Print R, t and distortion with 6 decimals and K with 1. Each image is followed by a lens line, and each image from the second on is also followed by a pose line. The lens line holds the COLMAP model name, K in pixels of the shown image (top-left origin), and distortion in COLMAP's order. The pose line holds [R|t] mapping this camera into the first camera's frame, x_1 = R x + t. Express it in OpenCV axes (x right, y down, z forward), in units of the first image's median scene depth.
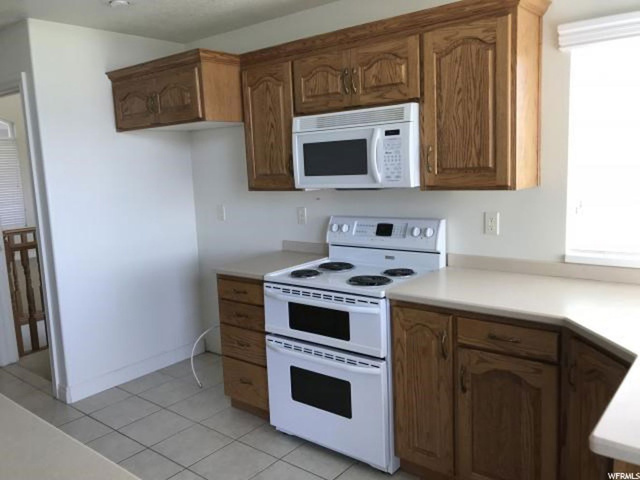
lens RADIAL K [[531.3, 0, 319.7], [0, 531.3, 238.1], [0, 0, 1]] dist [0.014320, 0.012651]
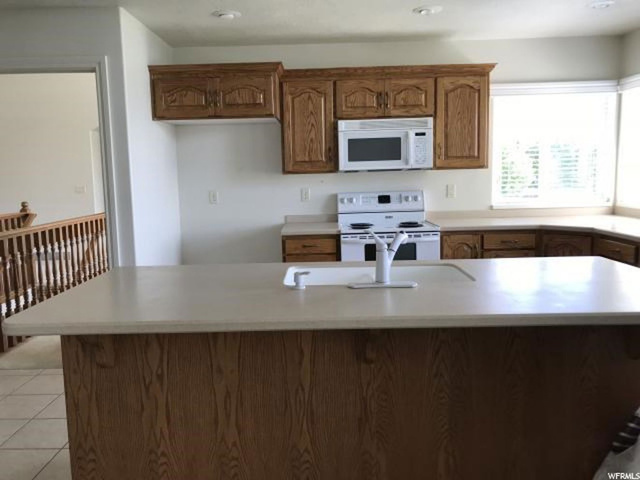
lens RADIAL K [[531.3, 0, 319.8], [0, 531.3, 239.9], [0, 0, 1]] dist [0.014320, 0.012651]
pose [[0.777127, -0.053106, 0.627099, -1.056947], [0.081866, 0.996497, -0.017063, 0.119438], [-0.623997, 0.064598, 0.778752, -0.062777]]
